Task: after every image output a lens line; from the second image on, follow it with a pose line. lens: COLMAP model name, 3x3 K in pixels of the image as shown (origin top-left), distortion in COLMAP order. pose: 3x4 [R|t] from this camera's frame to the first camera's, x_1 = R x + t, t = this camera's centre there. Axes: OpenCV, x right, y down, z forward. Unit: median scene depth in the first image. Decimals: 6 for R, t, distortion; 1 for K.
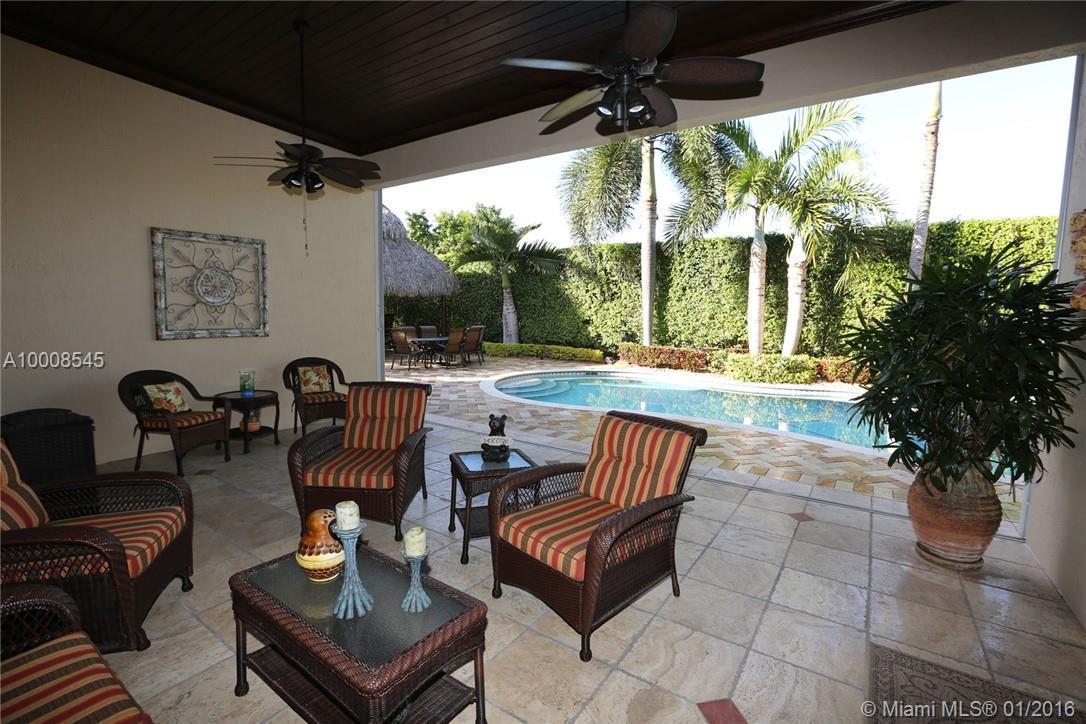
lens RADIAL K [[491.4, 0, 547.5], [0, 491.4, 355.3], [0, 0, 1]] dist [-0.042460, 0.001235]
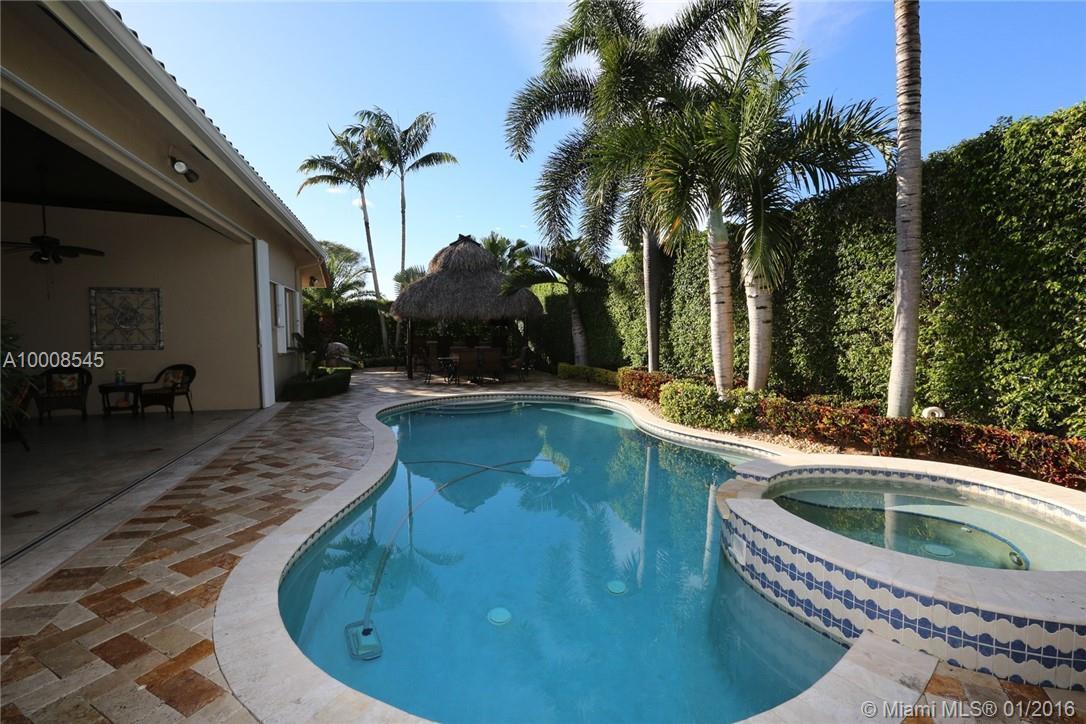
lens RADIAL K [[491.4, 0, 547.5], [0, 491.4, 355.3], [0, 0, 1]] dist [-0.042460, 0.001235]
pose [[0.782624, 0.011737, -0.622384, 0.606281], [-0.043338, 0.998424, -0.035667, -0.008891], [0.620985, 0.054887, 0.781899, 0.257514]]
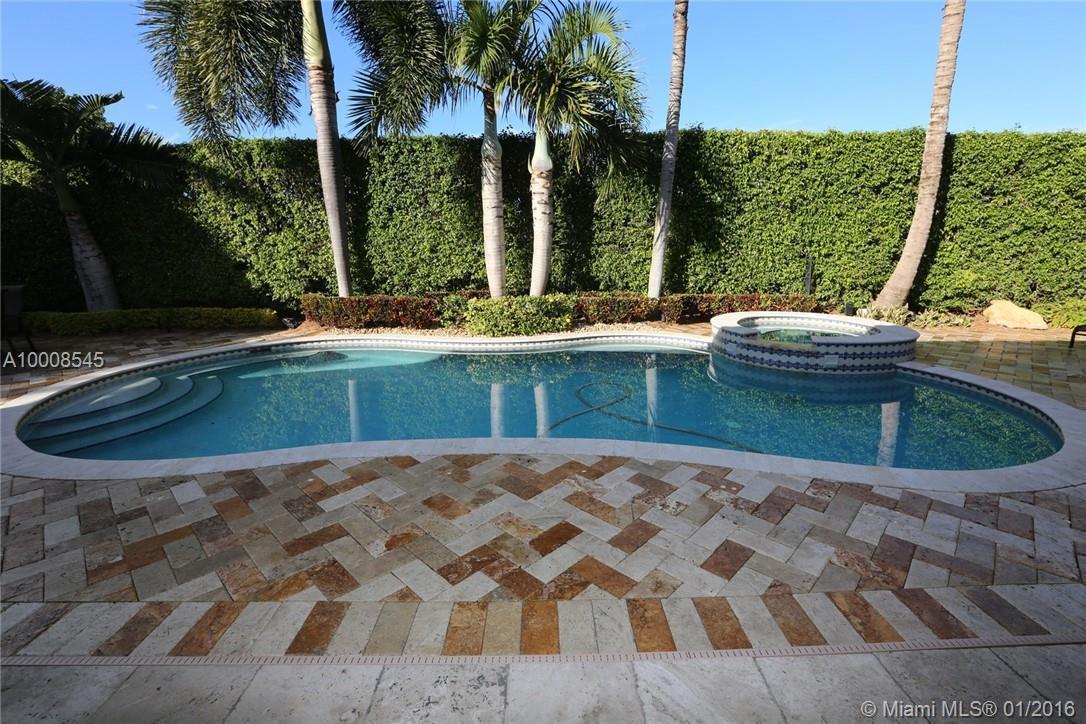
lens RADIAL K [[491.4, 0, 547.5], [0, 491.4, 355.3], [0, 0, 1]] dist [-0.042460, 0.001235]
pose [[0.819020, -0.153766, 0.552776, 0.048088], [0.079996, 0.984613, 0.155364, -0.022632], [-0.568160, -0.083027, 0.818719, 0.293609]]
